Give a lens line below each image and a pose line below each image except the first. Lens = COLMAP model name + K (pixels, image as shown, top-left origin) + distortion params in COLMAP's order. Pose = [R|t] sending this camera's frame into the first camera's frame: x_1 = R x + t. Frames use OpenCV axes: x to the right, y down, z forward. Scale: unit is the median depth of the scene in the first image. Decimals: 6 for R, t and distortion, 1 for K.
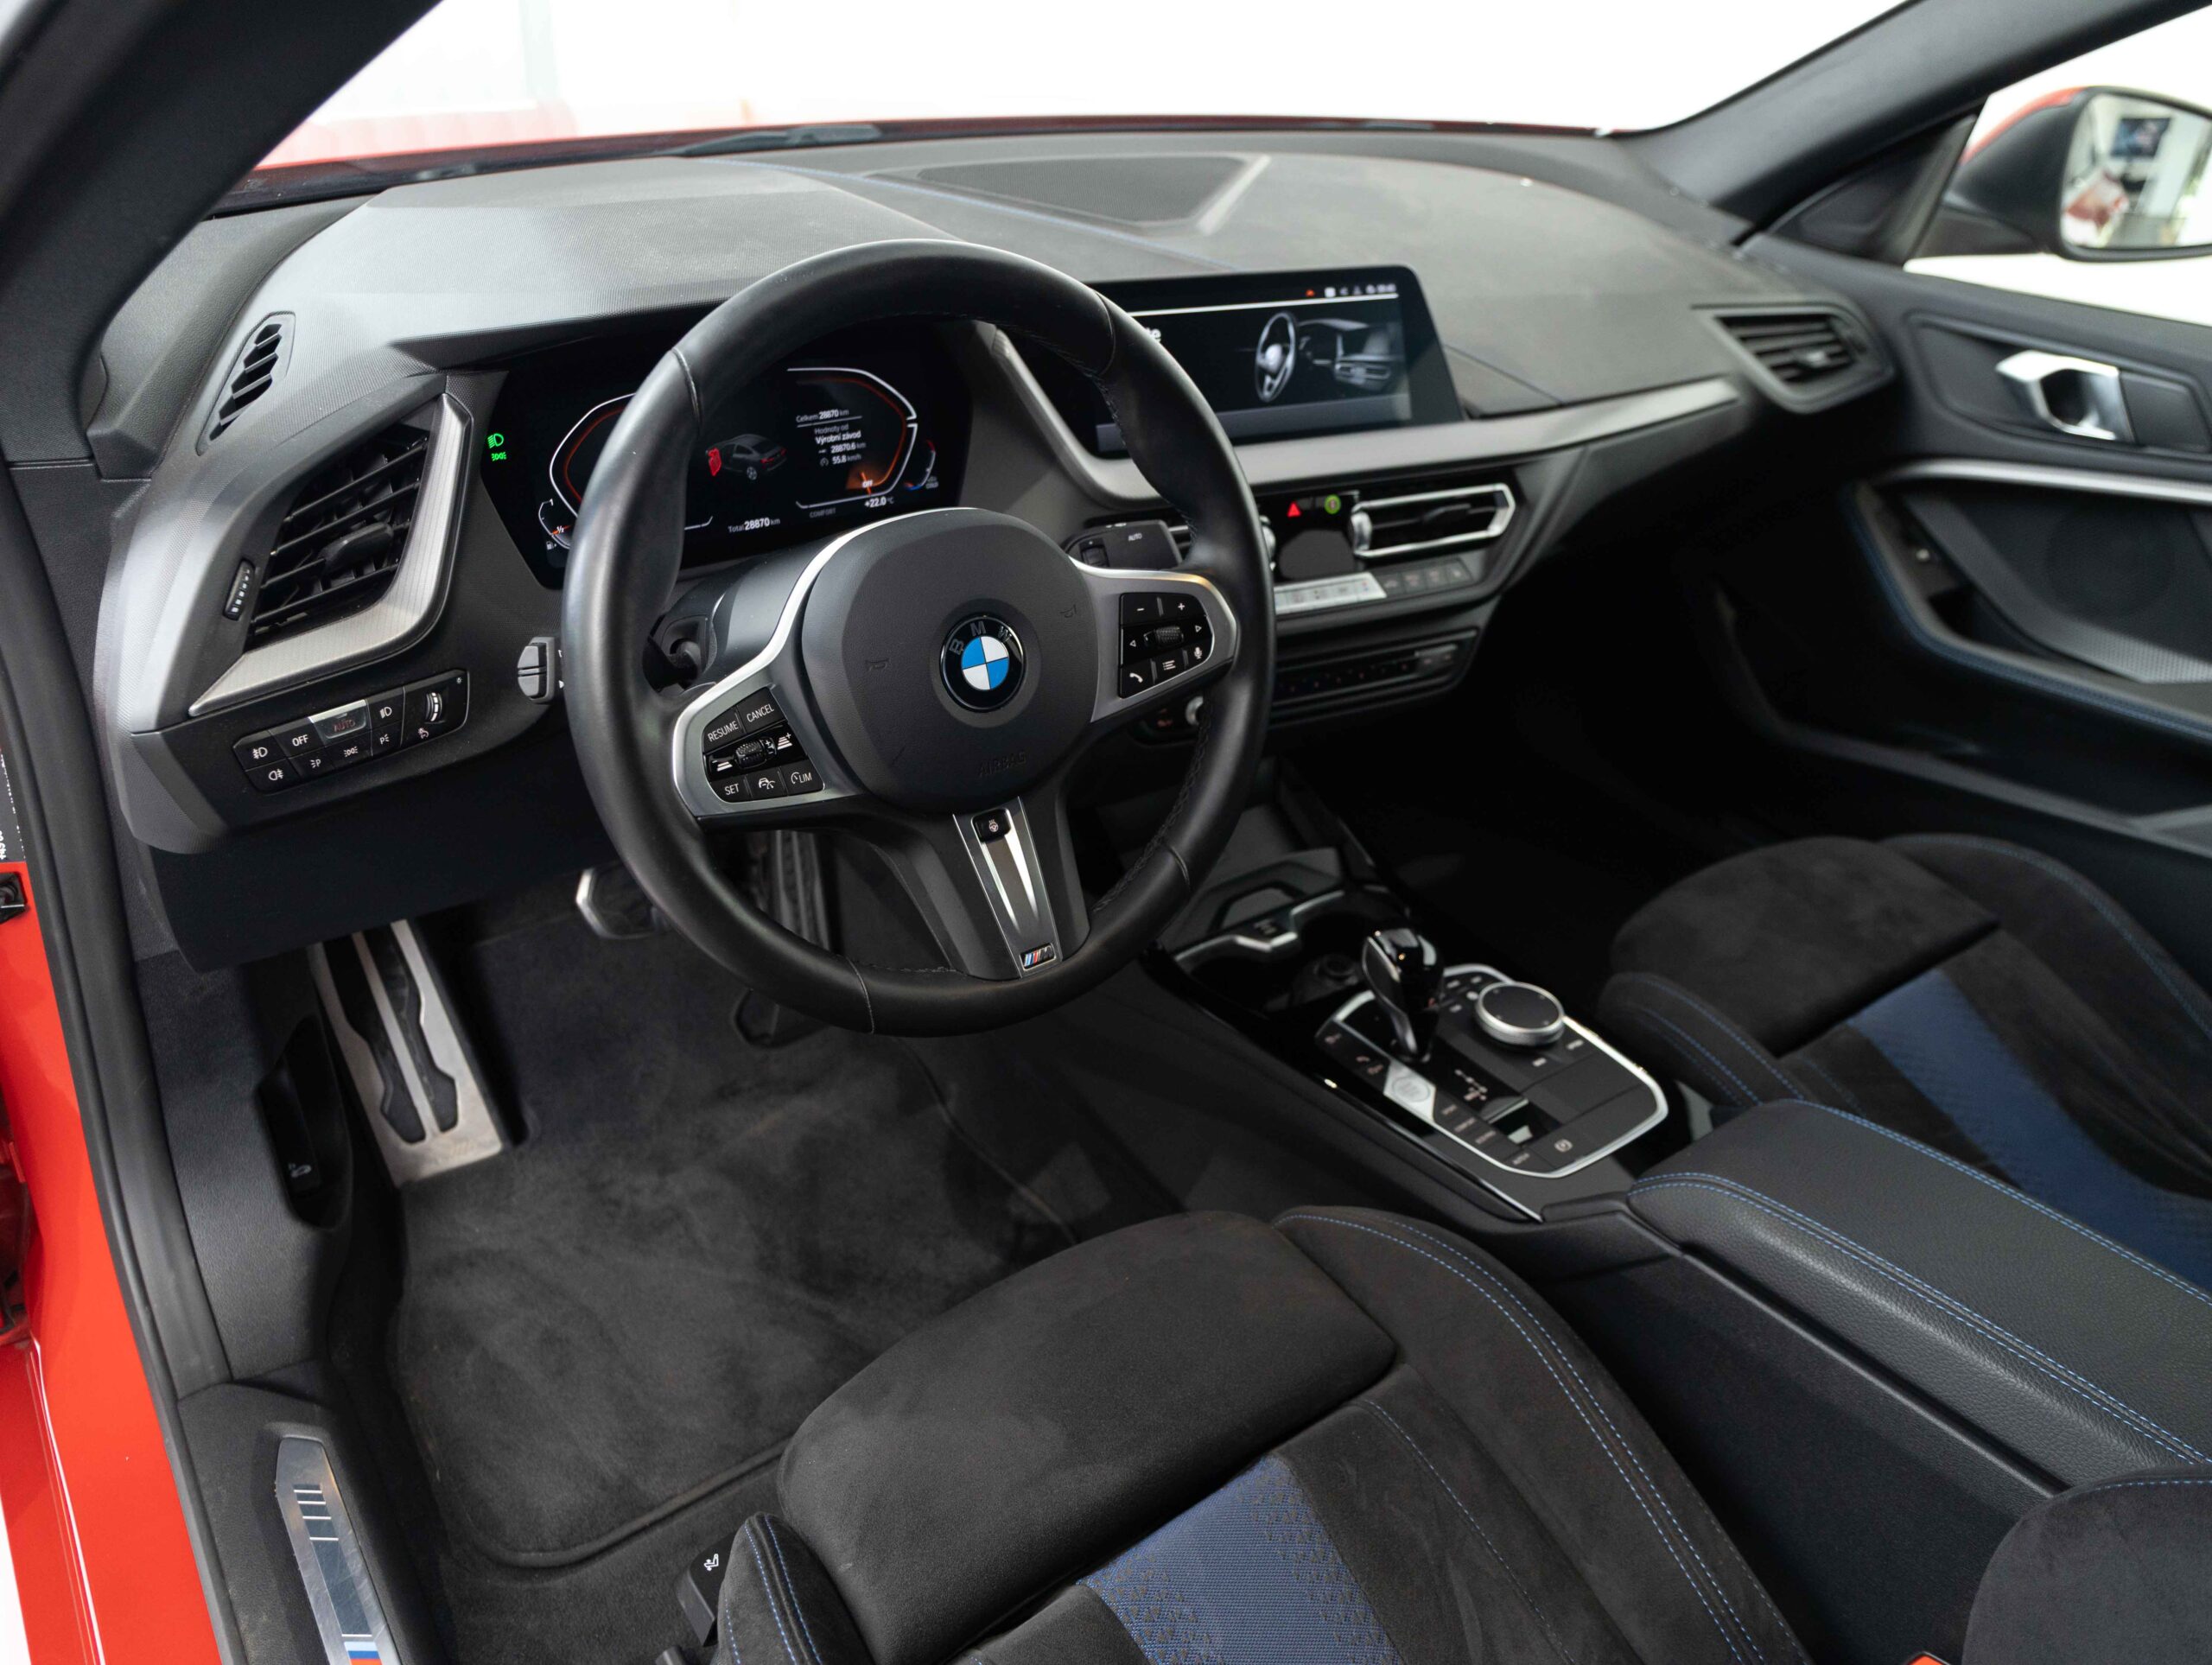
lens RADIAL K [[1461.1, 0, 1106.0], [0, 1461.1, 832.5], [0, 0, 1]] dist [-0.001850, -0.001903]
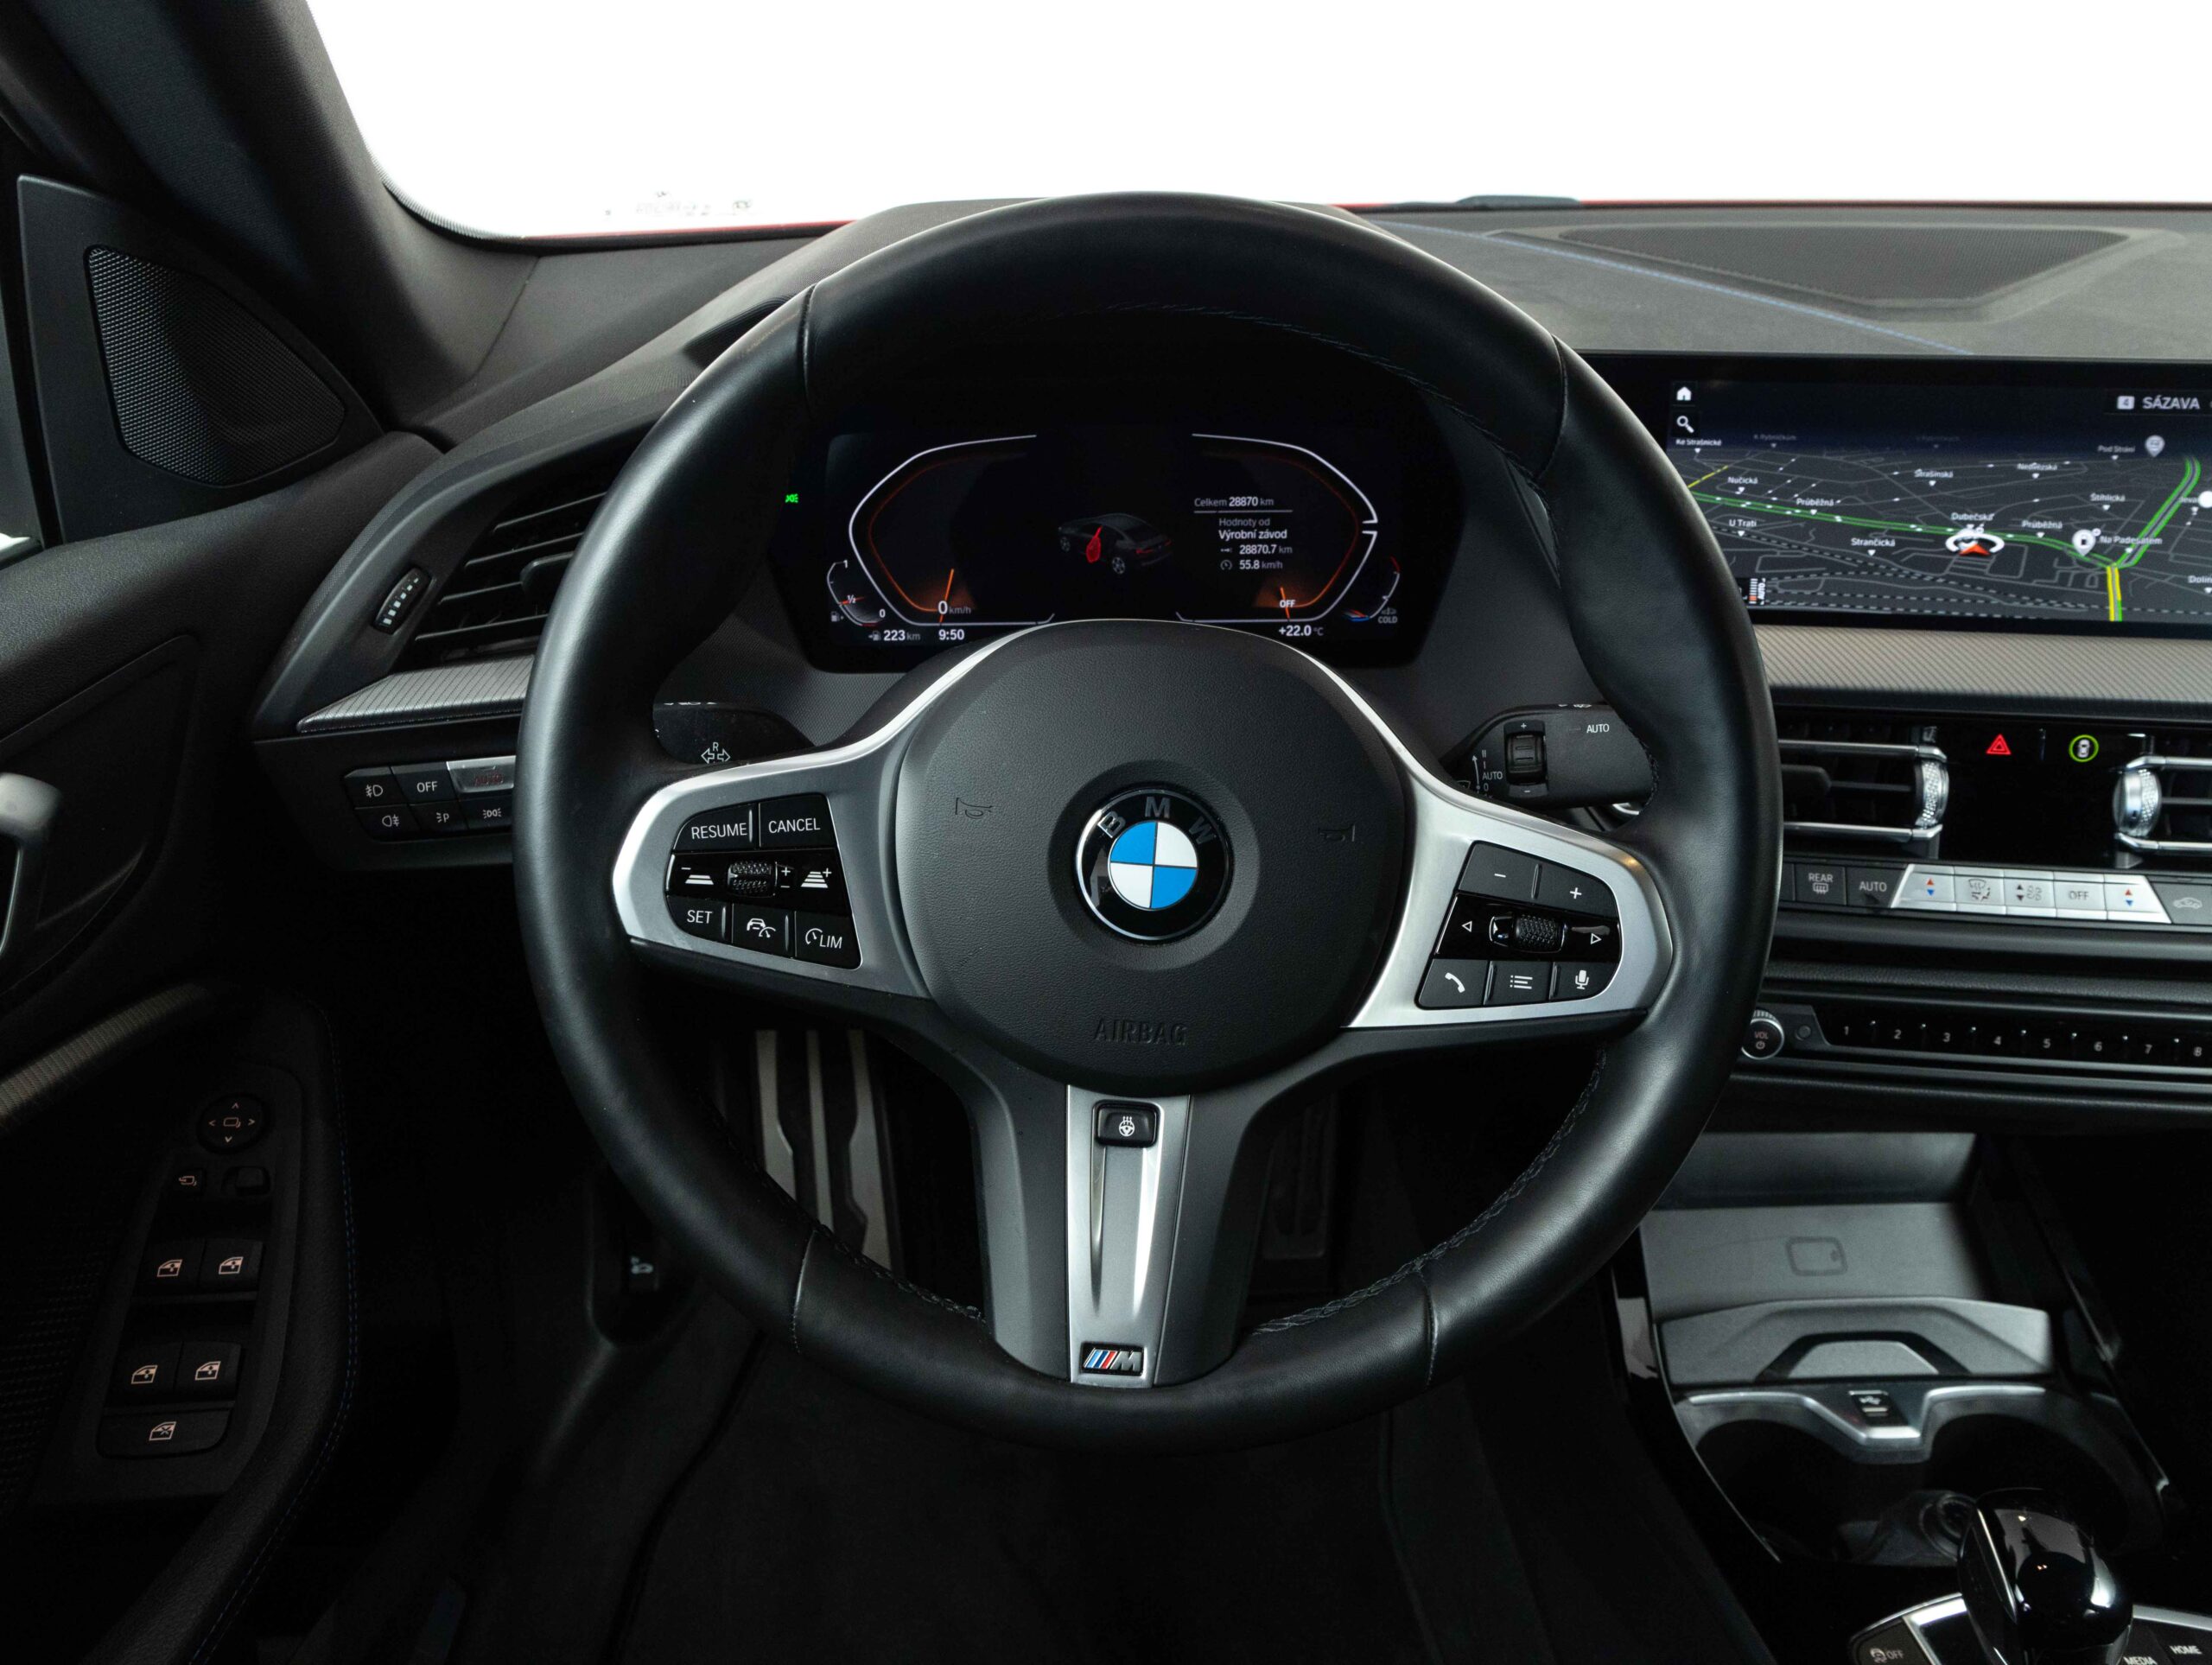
lens RADIAL K [[1558.6, 0, 1106.0], [0, 1558.6, 832.5], [0, 0, 1]] dist [-0.001546, -0.002412]
pose [[0.839707, 0.193914, -0.507237, 0.173853], [-0.256035, 0.965108, -0.054898, -0.067891], [0.478893, 0.175968, 0.860056, 0.329894]]
